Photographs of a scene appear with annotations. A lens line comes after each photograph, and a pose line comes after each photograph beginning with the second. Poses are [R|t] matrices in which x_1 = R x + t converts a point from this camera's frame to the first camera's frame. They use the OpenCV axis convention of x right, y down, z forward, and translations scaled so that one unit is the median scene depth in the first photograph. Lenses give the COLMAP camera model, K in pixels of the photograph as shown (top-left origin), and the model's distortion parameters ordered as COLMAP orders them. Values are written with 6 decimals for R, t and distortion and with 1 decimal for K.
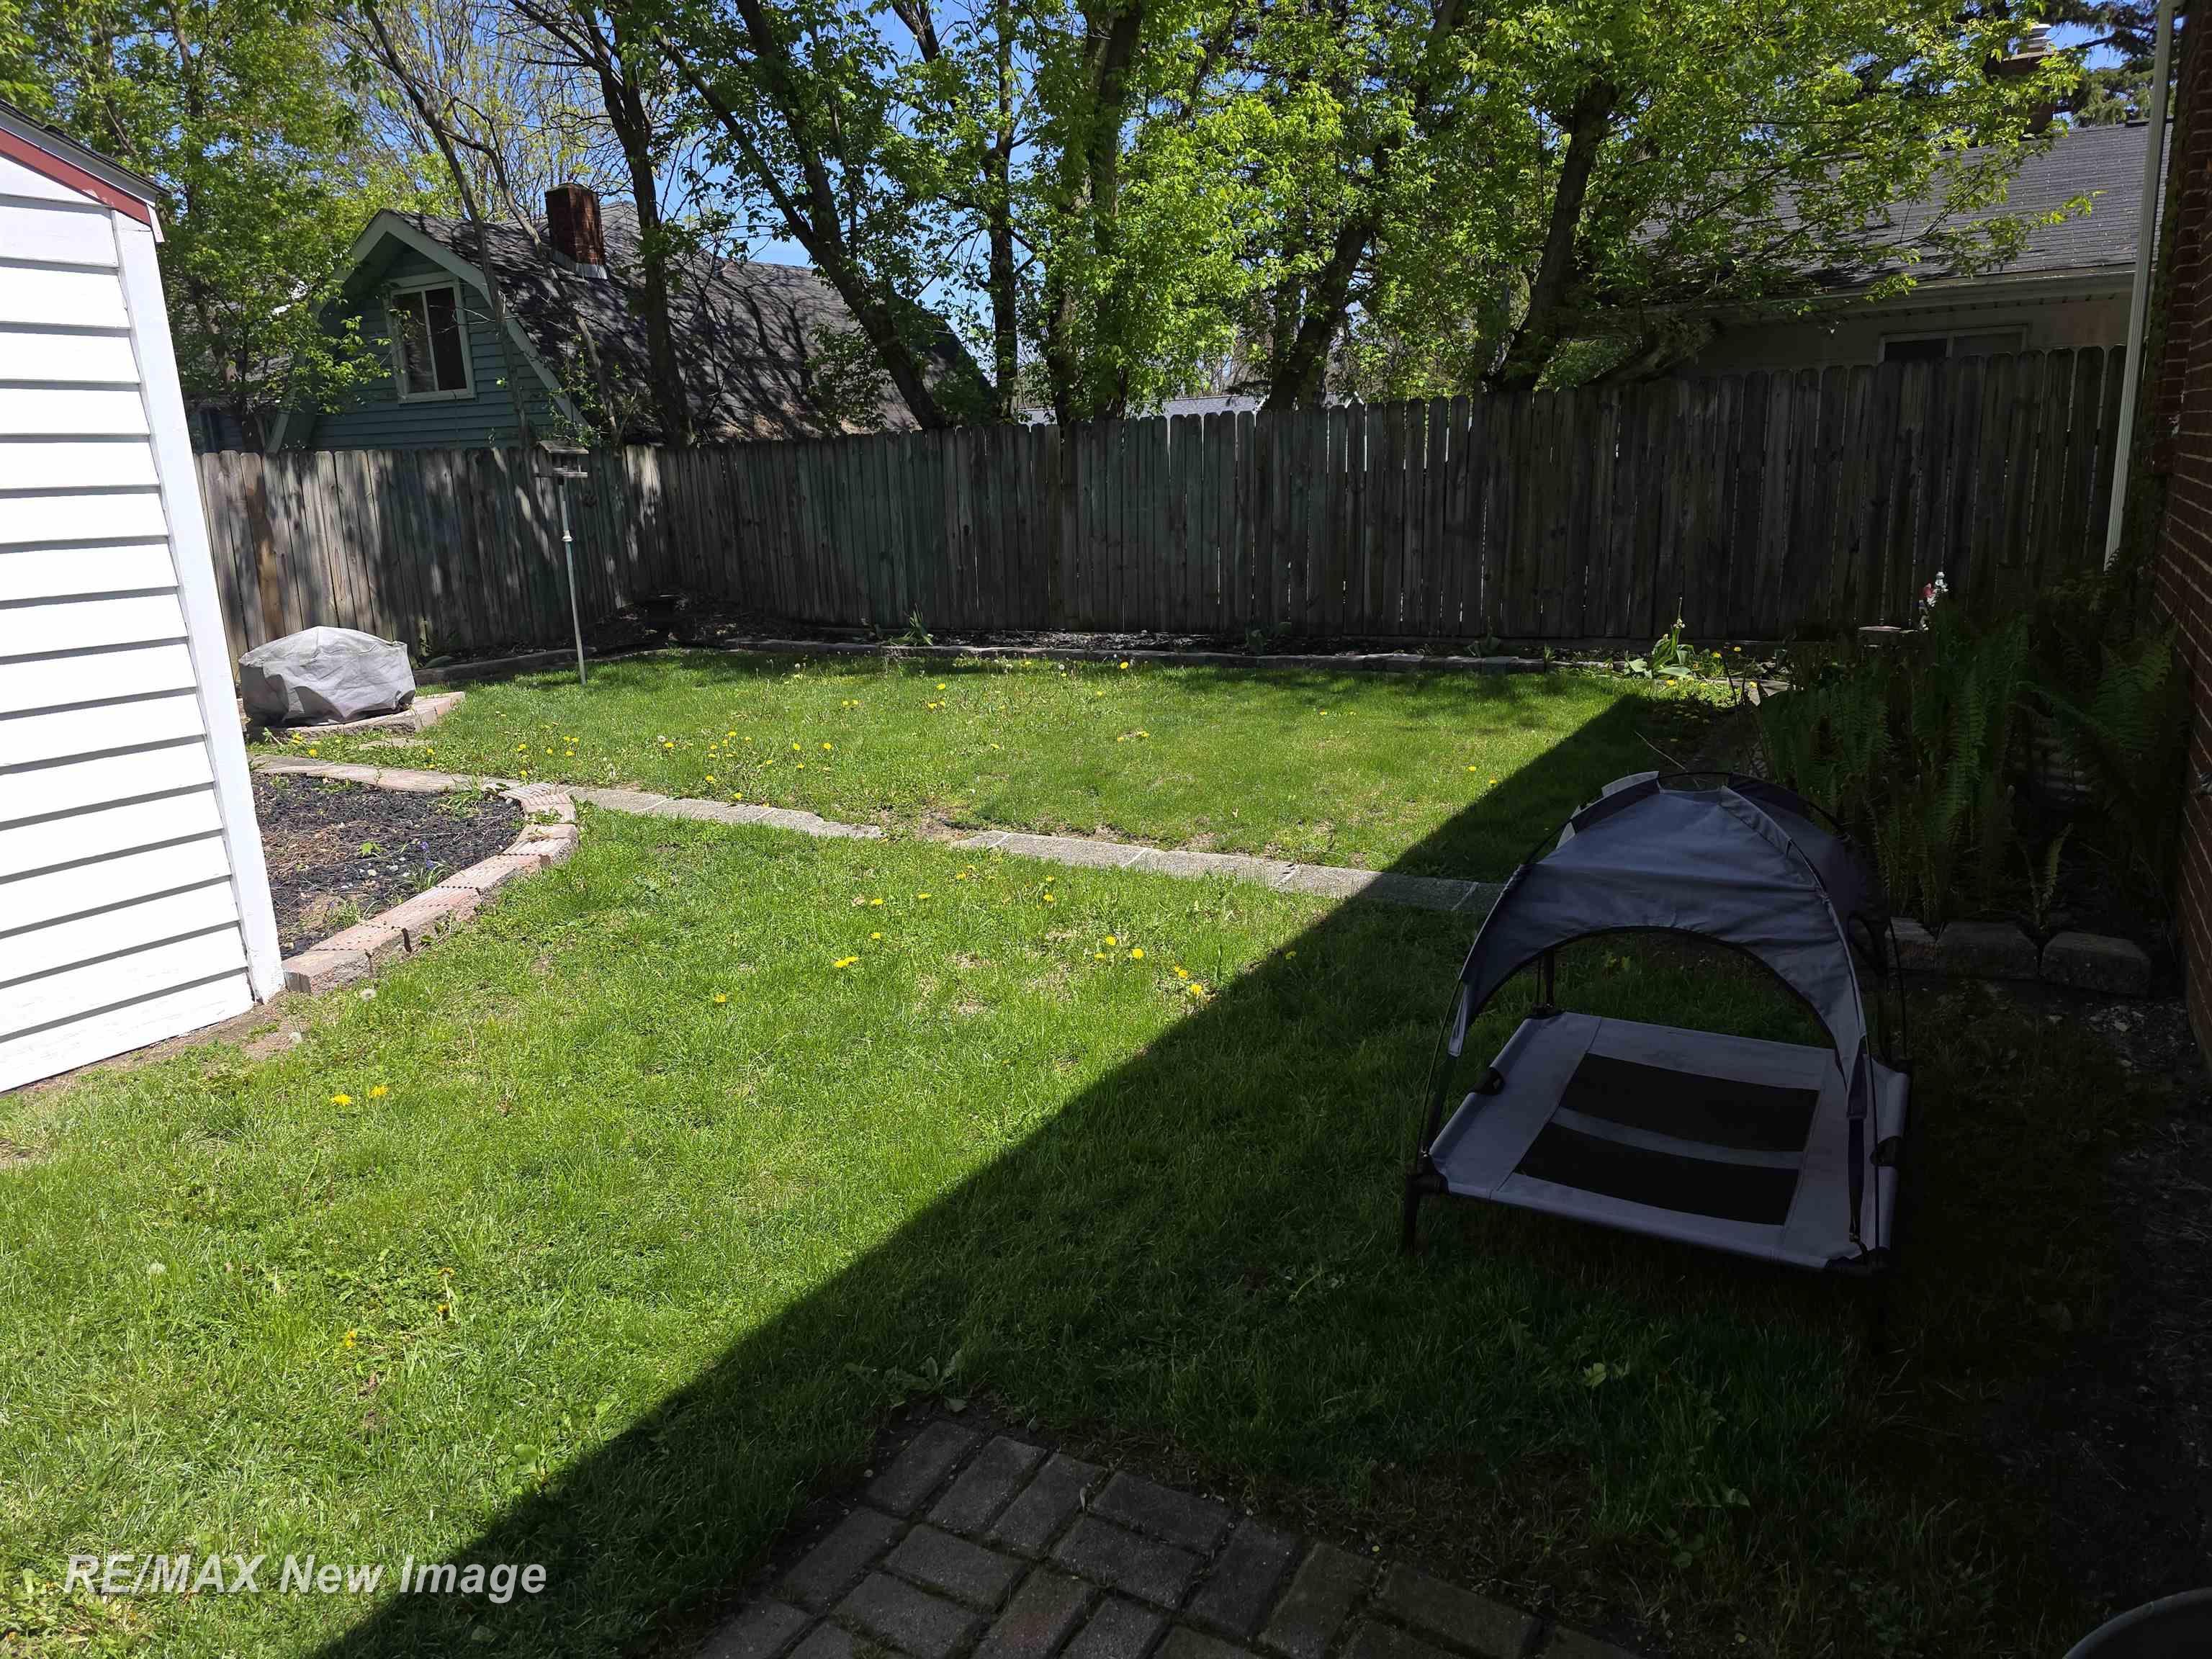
lens RADIAL K [[1495.0, 0, 1100.3], [0, 1495.0, 800.9], [0, 0, 1]] dist [0.064100, -0.046525]
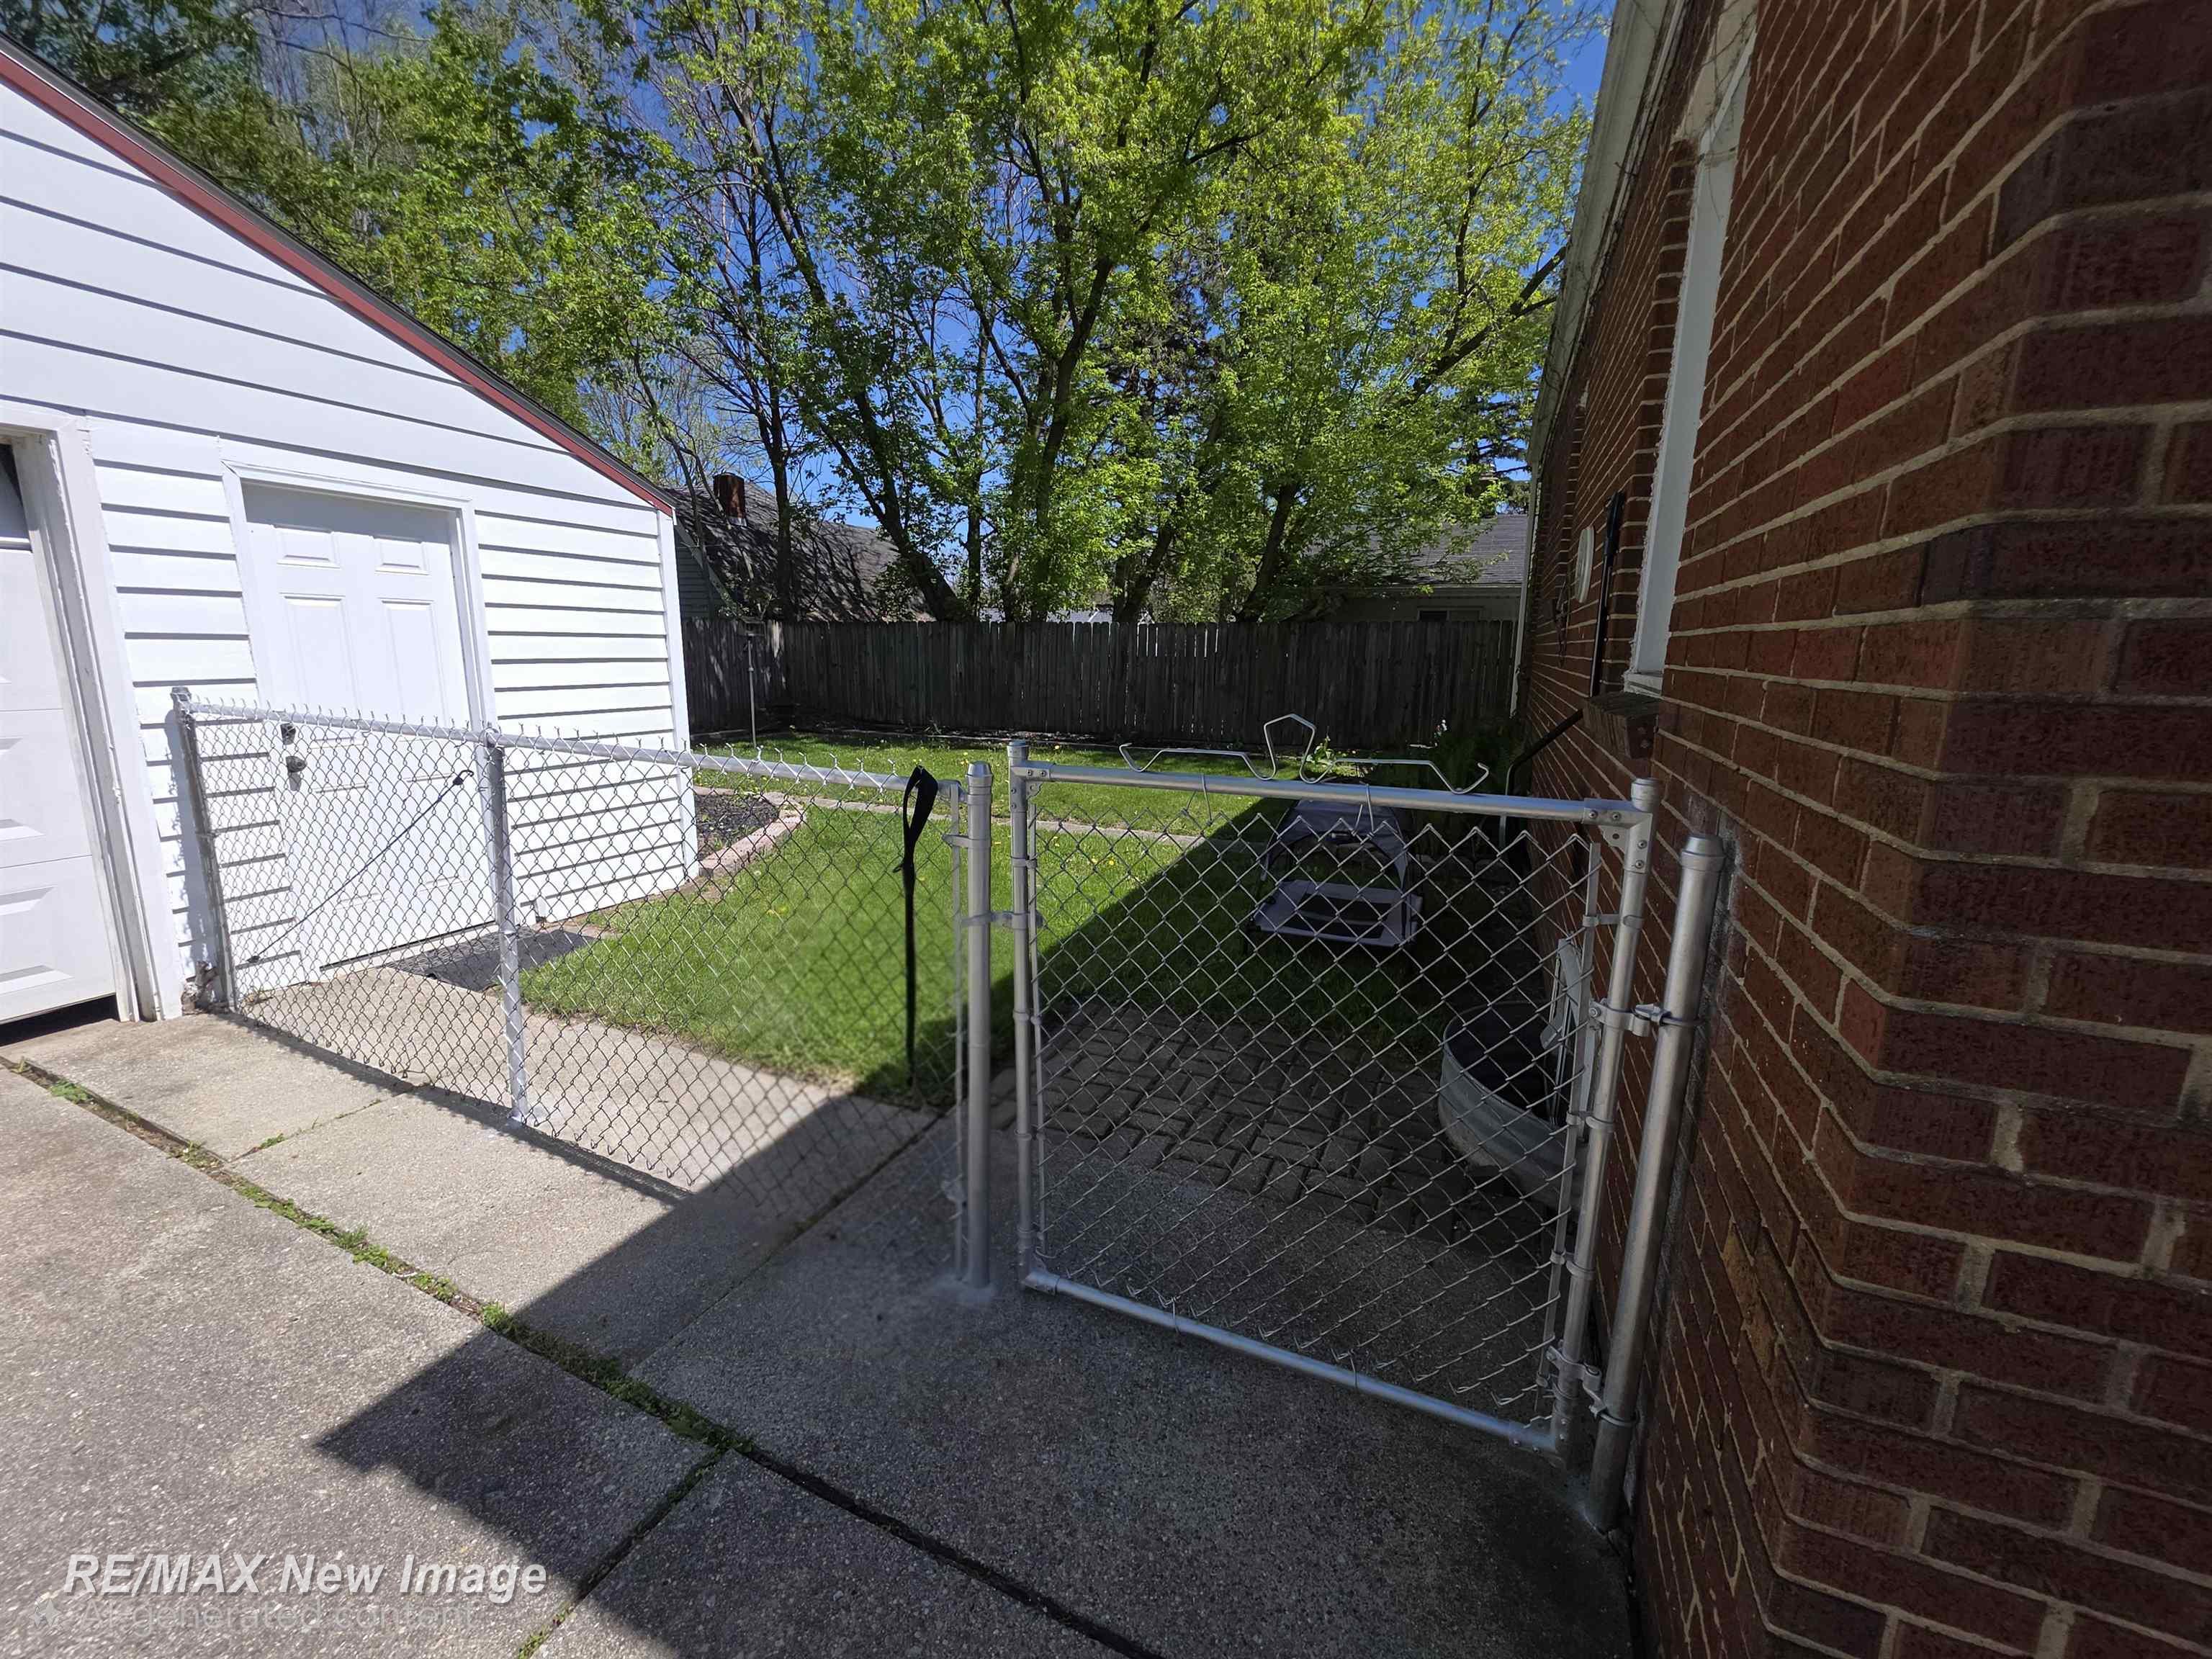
lens RADIAL K [[875.1, 0, 1124.5], [0, 875.1, 805.8], [0, 0, 1]] dist [0.002501, -0.000276]
pose [[0.988120, 0.029782, 0.150772, -0.051280], [-0.023577, 0.998806, -0.042781, 0.023687], [-0.151867, 0.038718, 0.987642, -0.103177]]
